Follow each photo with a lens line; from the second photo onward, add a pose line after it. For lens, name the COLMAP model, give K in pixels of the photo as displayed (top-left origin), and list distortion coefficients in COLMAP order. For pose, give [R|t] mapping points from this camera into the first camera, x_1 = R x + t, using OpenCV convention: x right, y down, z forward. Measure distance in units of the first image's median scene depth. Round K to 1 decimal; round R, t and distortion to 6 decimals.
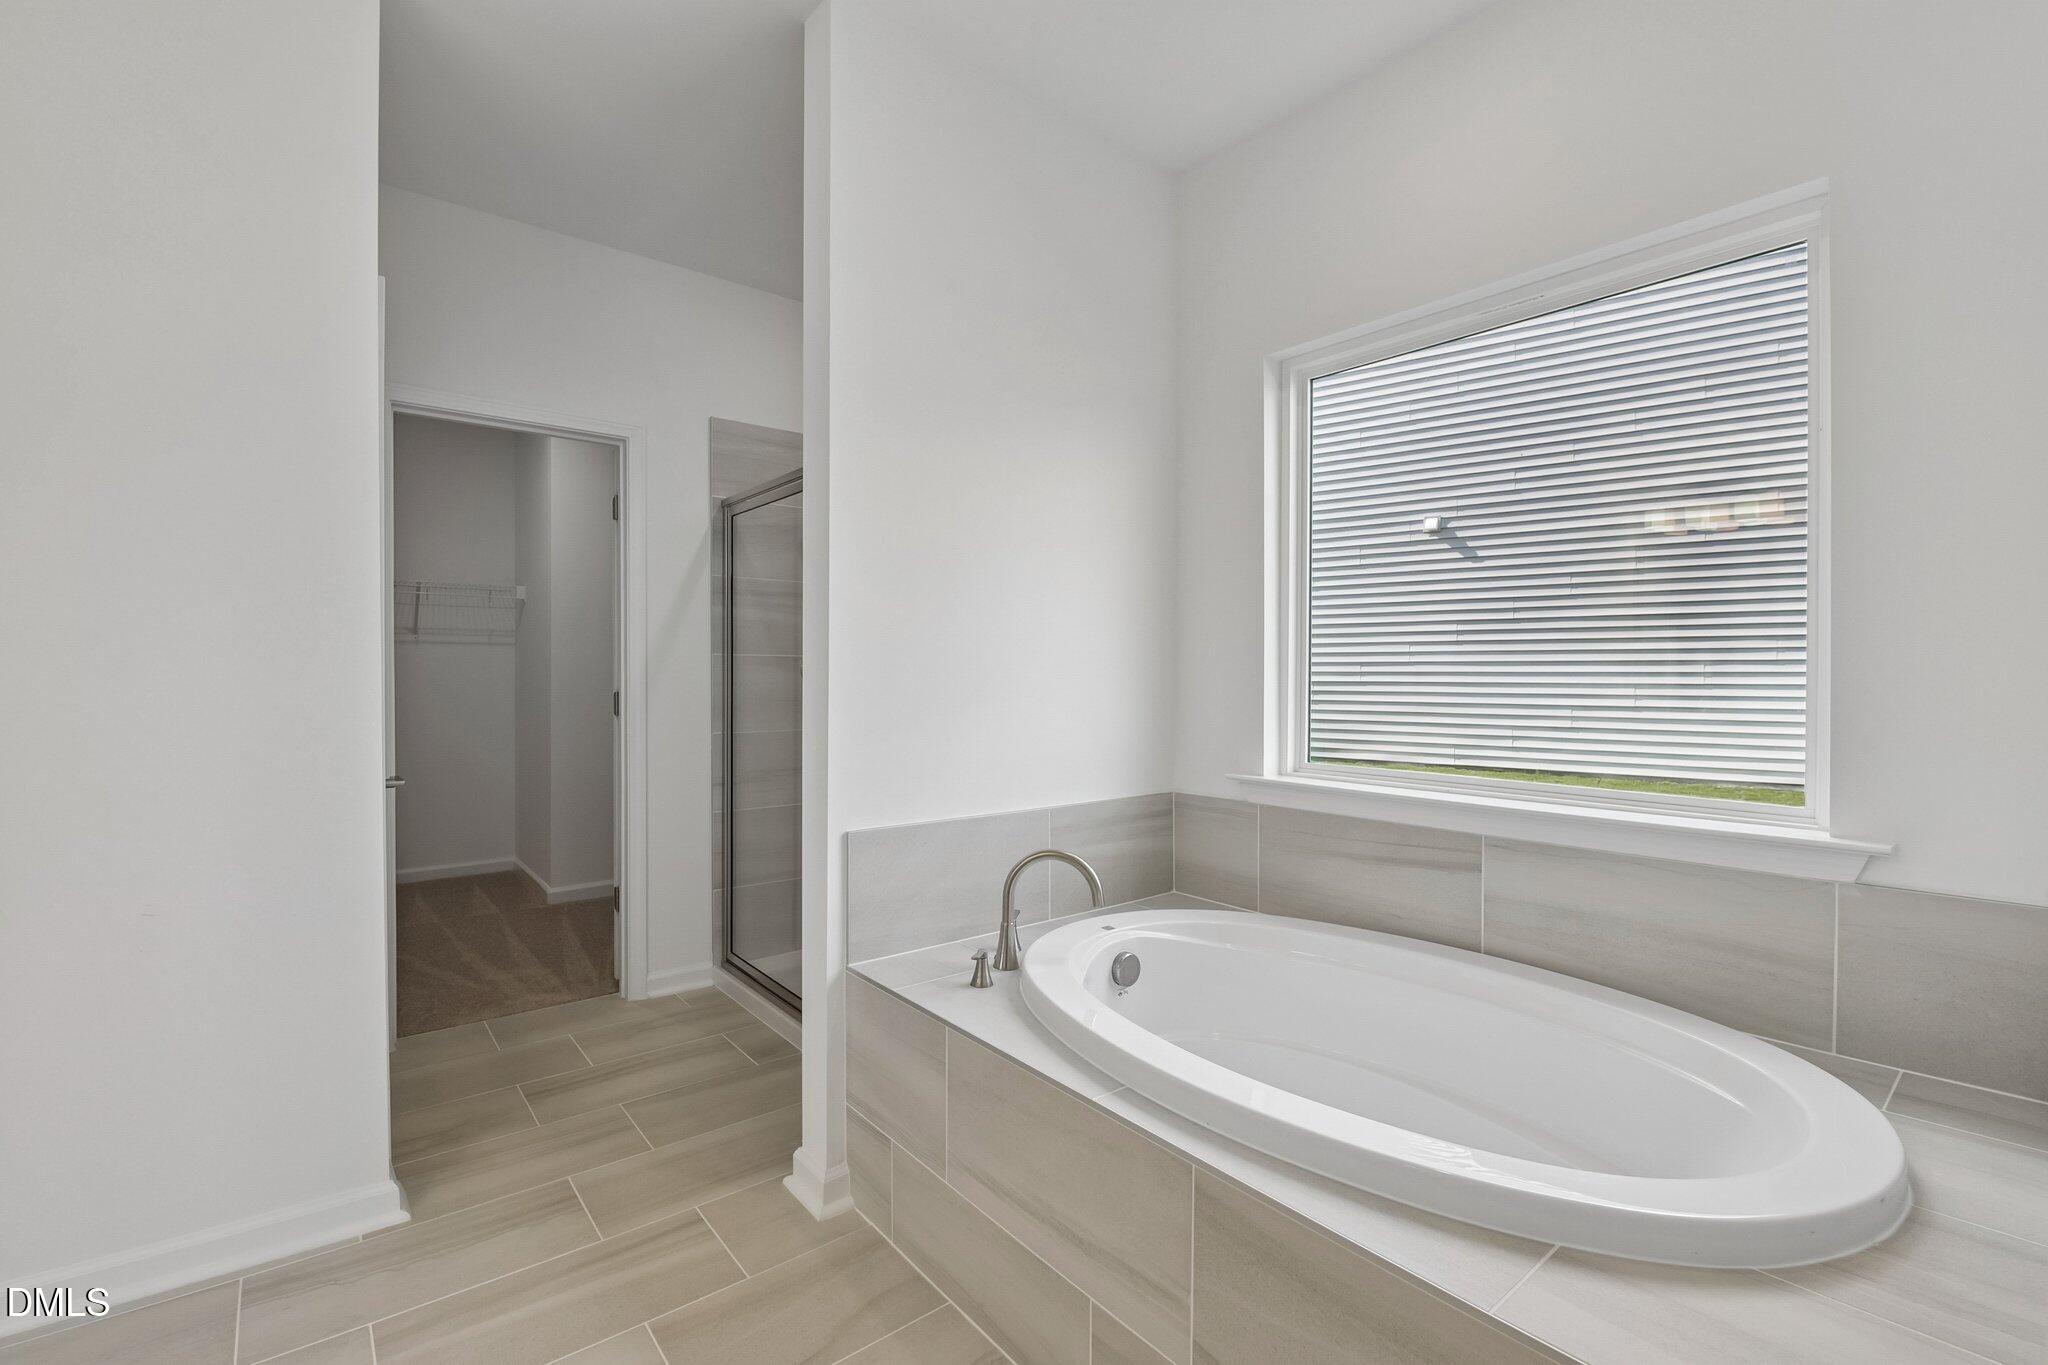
lens RADIAL K [[899.5, 0, 1013.4], [0, 899.5, 675.1], [0, 0, 1]] dist [-0.007520, -0.005834]
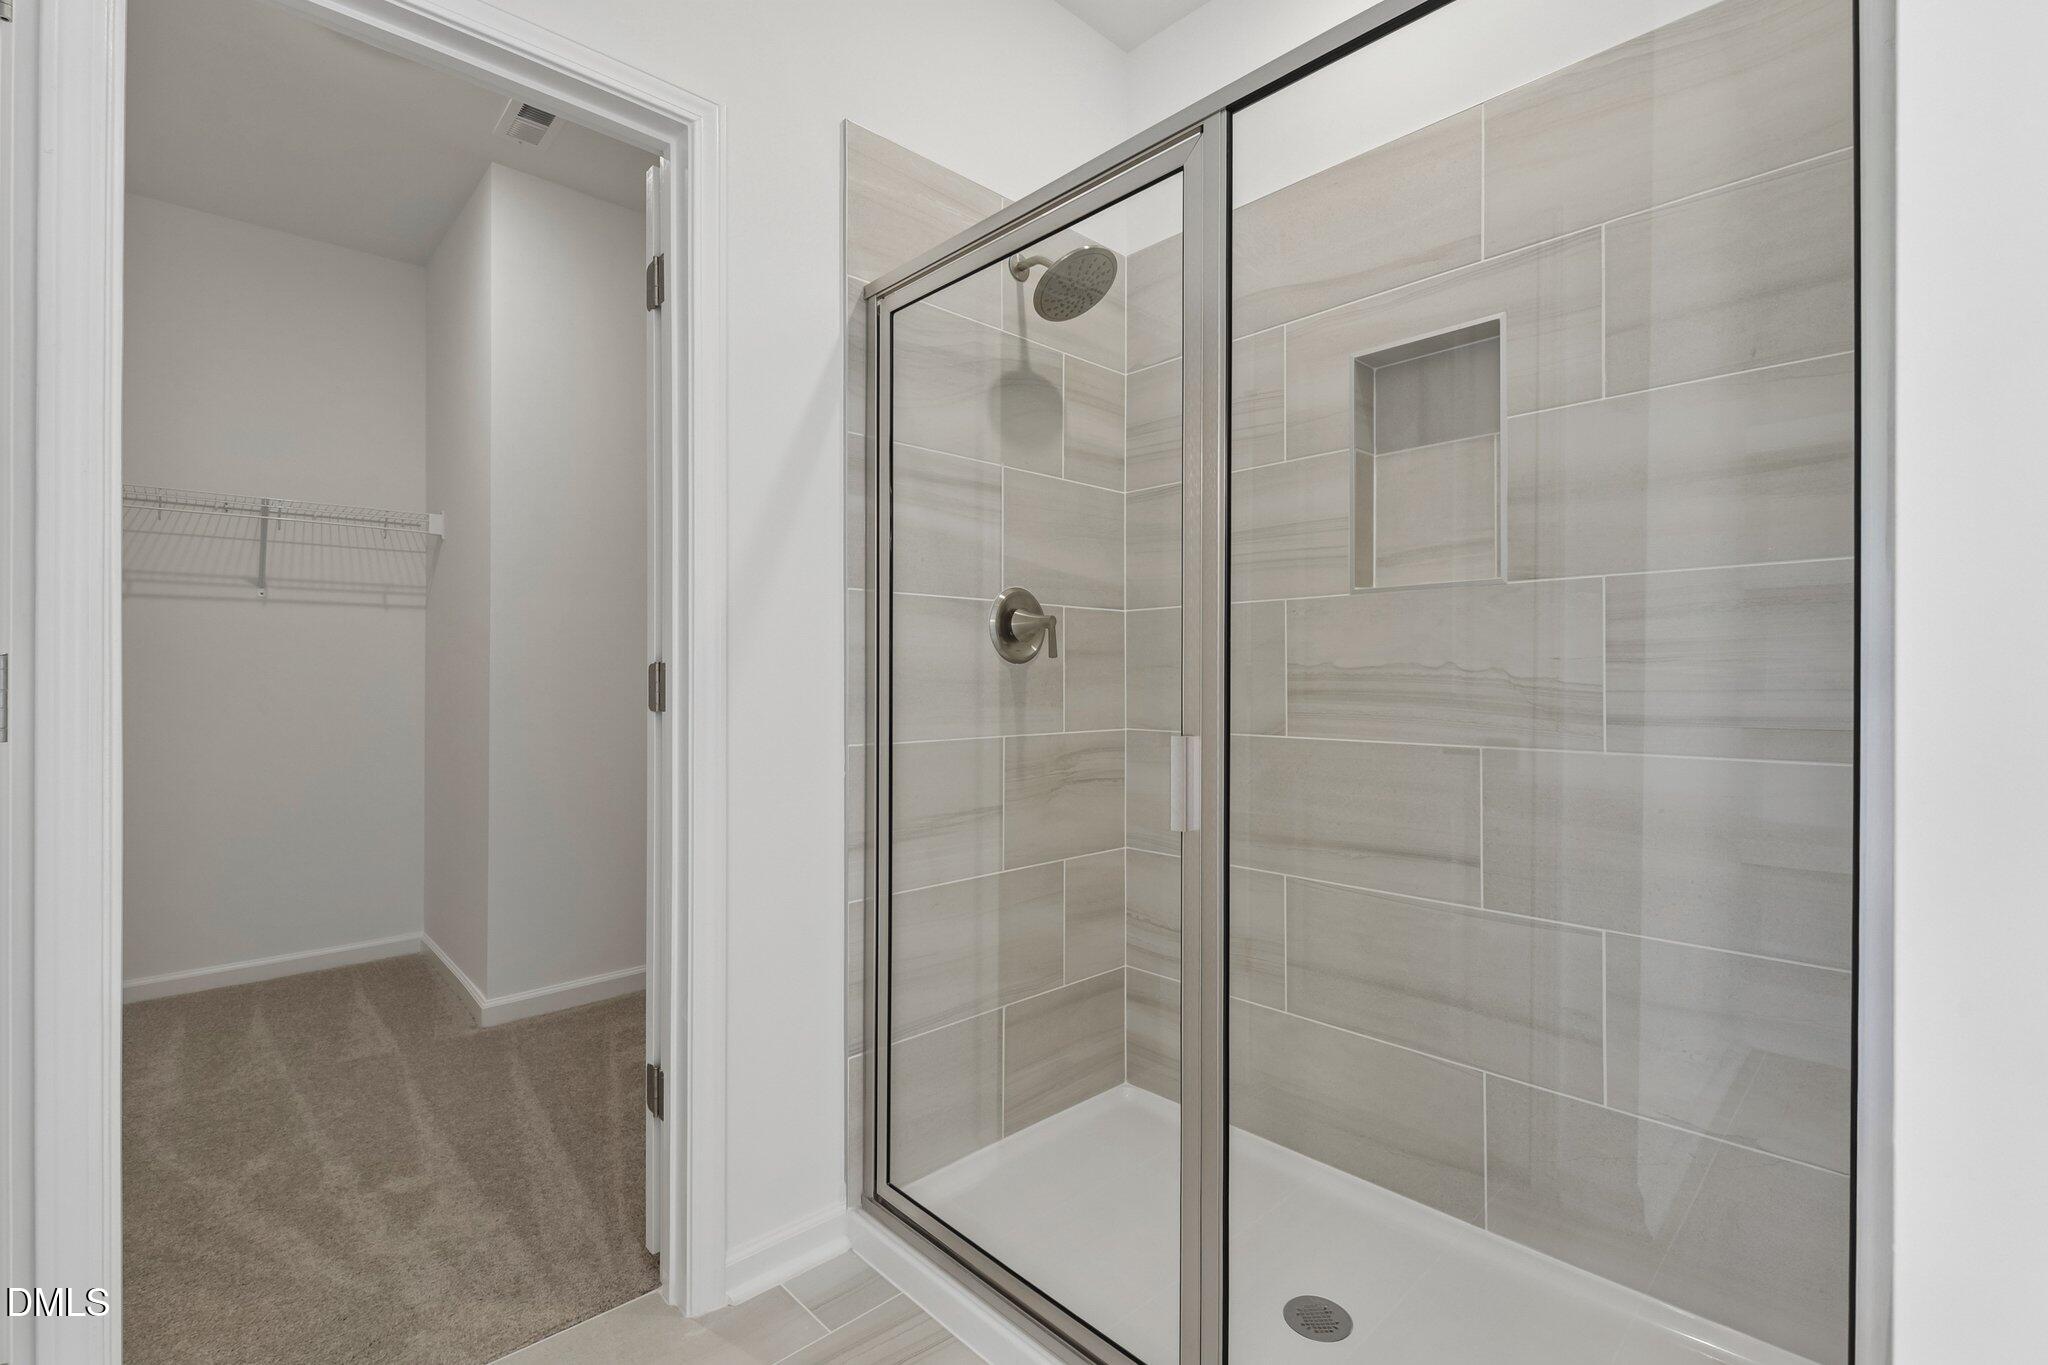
lens RADIAL K [[899.5, 0, 1039.7], [0, 899.5, 668.4], [0, 0, 1]] dist [-0.007520, -0.005834]
pose [[0.995135, 0.001313, 0.098510, -0.276549], [-0.000617, 0.999975, -0.007100, 0.024950], [-0.098517, 0.007005, 0.995111, 0.487405]]
